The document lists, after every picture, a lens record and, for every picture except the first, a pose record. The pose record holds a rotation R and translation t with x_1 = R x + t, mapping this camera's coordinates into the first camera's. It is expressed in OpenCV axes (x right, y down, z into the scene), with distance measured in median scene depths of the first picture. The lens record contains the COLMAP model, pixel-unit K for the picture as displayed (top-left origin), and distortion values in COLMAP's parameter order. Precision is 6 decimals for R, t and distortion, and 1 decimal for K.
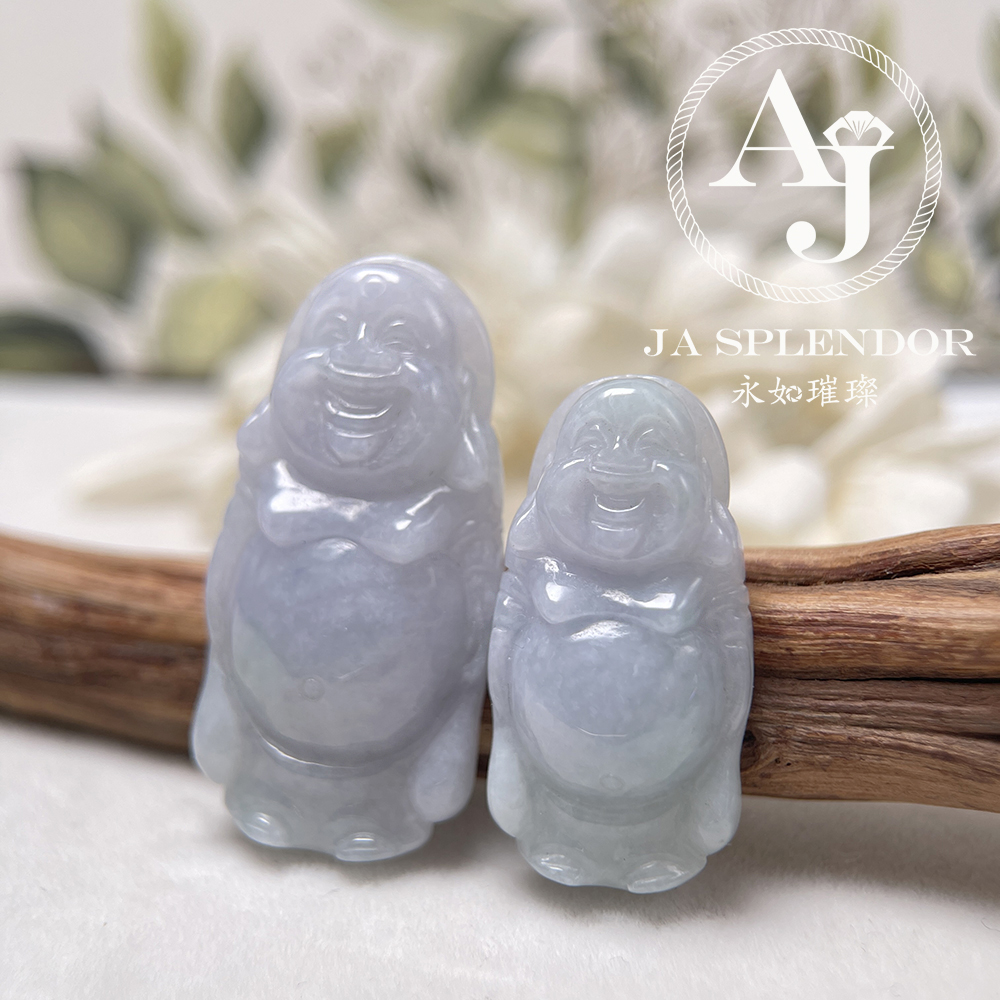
lens RADIAL K [[1481.0, 0, 500.0], [0, 1481.0, 500.0], [0, 0, 1]] dist [0.157521, -0.109126]
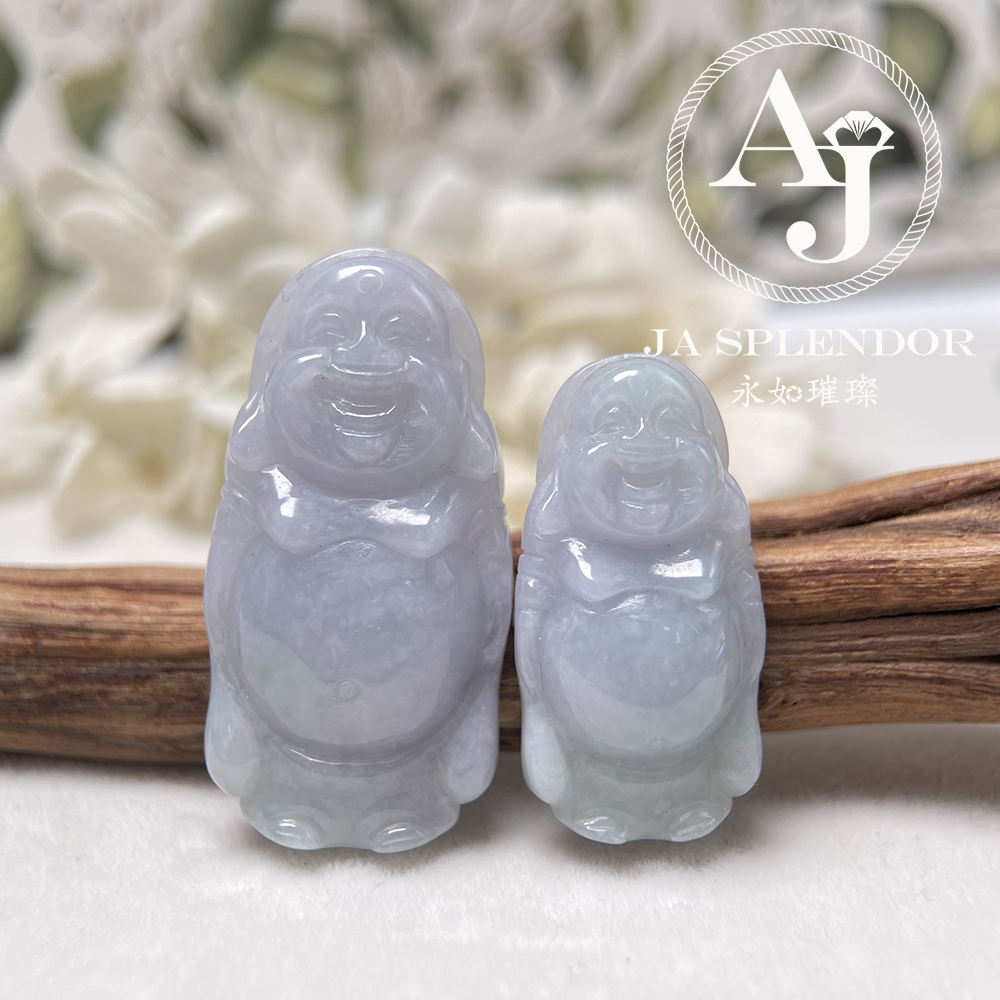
lens RADIAL K [[1465.1, 0, 482.4], [0, 1465.1, 503.7], [0, 0, 1]] dist [0.179116, -0.041802]
pose [[0.963829, -0.098557, 0.247628, -0.280374], [0.082264, 0.993760, 0.075328, -0.067637], [-0.253506, -0.052232, 0.965922, 0.028904]]
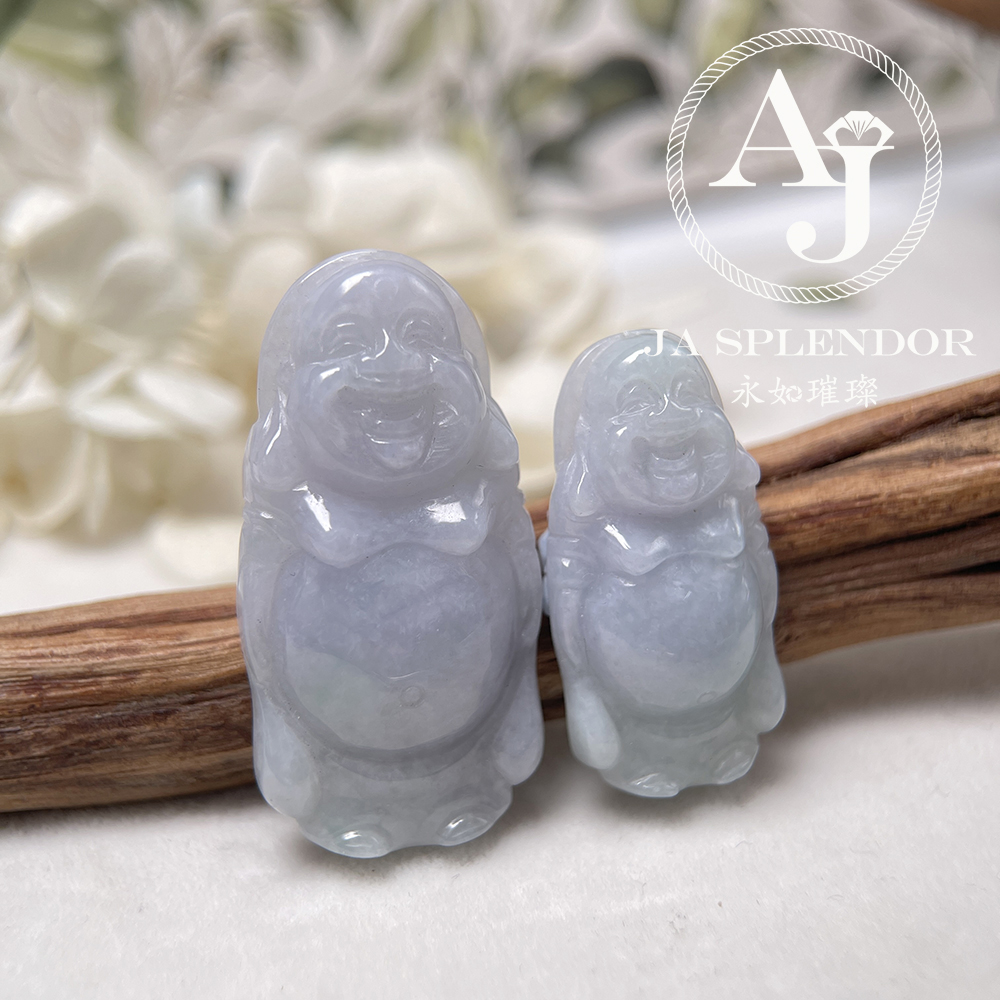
lens RADIAL K [[1465.1, 0, 482.4], [0, 1465.1, 503.7], [0, 0, 1]] dist [0.179116, -0.041802]
pose [[0.855008, -0.233479, 0.463086, -0.533014], [0.178849, 0.970896, 0.159294, -0.154642], [-0.486800, -0.053375, 0.871881, 0.121165]]
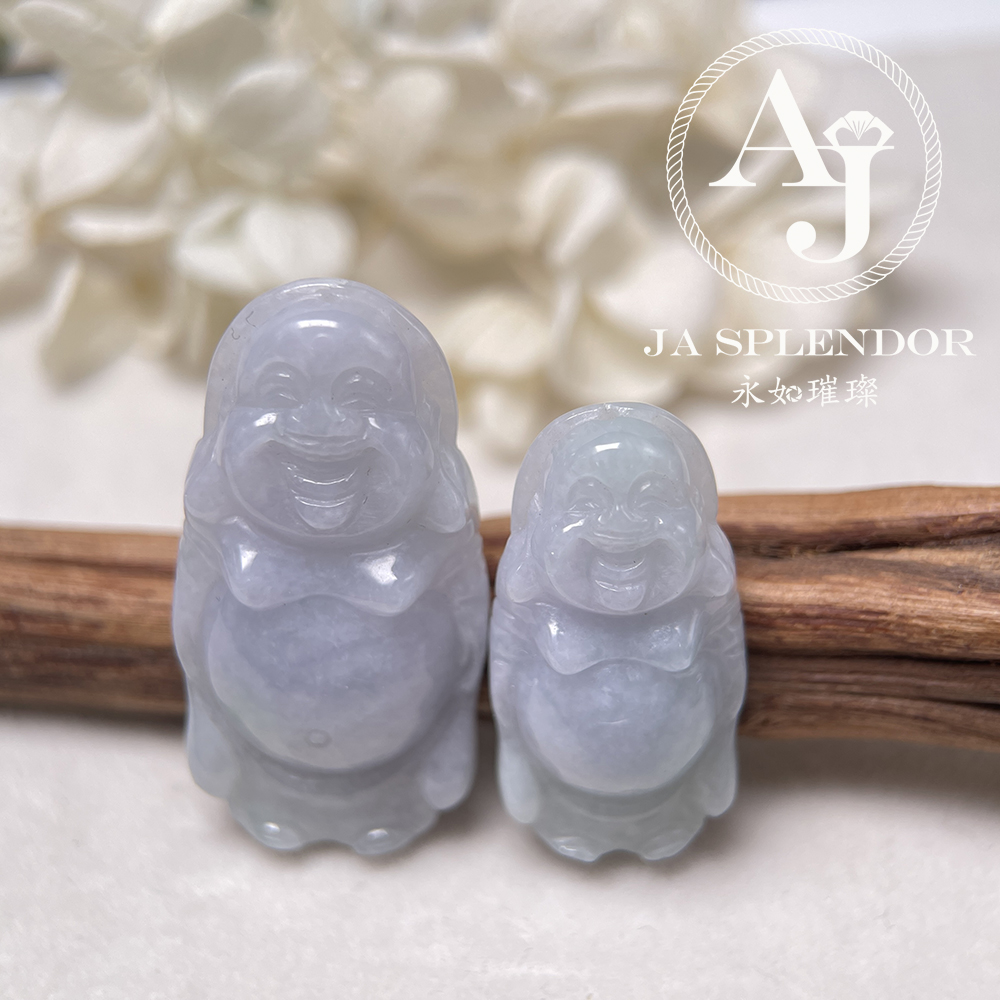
lens RADIAL K [[1465.1, 0, 482.4], [0, 1465.1, 503.7], [0, 0, 1]] dist [0.179116, -0.041802]
pose [[0.975122, -0.168509, 0.144020, -0.139518], [0.093072, 0.900903, 0.423924, -0.439798], [-0.201183, -0.399974, 0.894174, 0.159516]]
